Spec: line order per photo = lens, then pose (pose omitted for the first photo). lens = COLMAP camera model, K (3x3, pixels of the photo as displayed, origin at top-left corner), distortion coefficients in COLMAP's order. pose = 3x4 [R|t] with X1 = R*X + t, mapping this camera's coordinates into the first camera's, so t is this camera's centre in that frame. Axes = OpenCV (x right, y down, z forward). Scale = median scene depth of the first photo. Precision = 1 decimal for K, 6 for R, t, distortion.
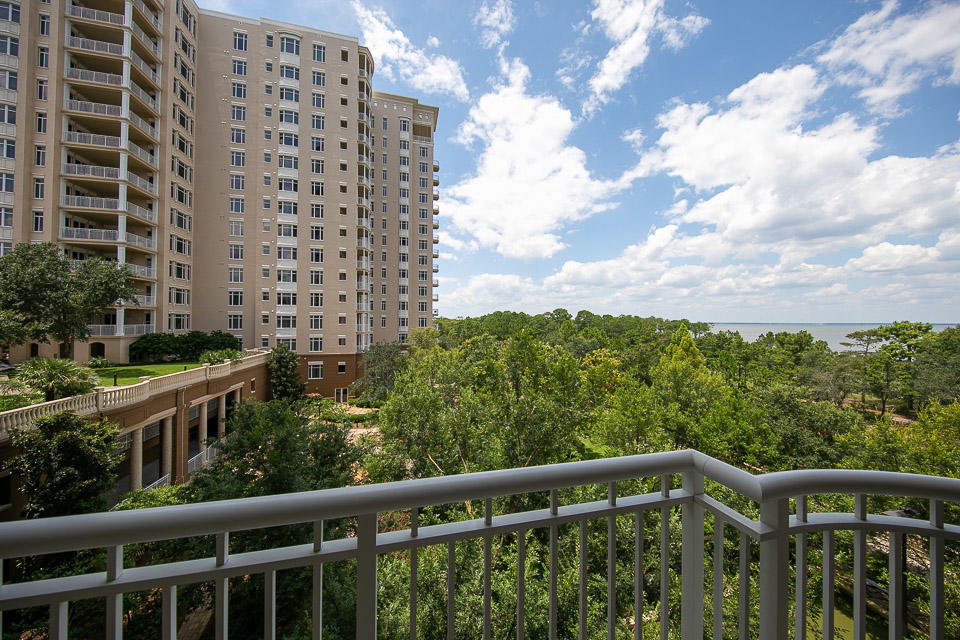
lens RADIAL K [[306.8, 0, 477.2], [0, 306.8, 324.0], [0, 0, 1]] dist [-0.005217, -0.000823]
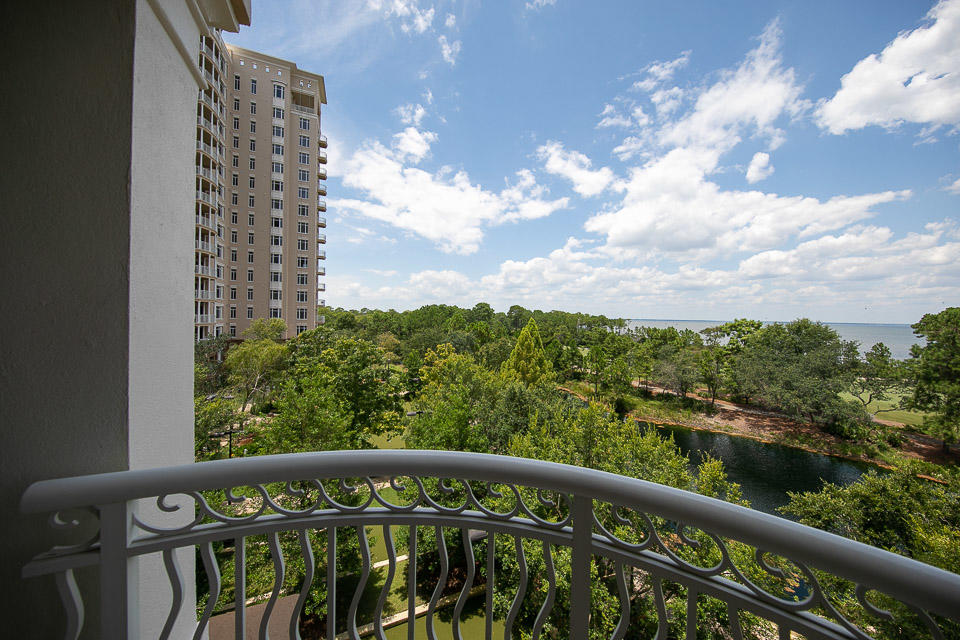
lens RADIAL K [[306.8, 0, 481.9], [0, 306.8, 321.7], [0, 0, 1]] dist [-0.005217, -0.000823]
pose [[0.987621, 0.011592, 0.156431, 0.204812], [-0.013166, 0.999873, 0.009030, 0.002923], [-0.156307, -0.010977, 0.987648, 0.027242]]
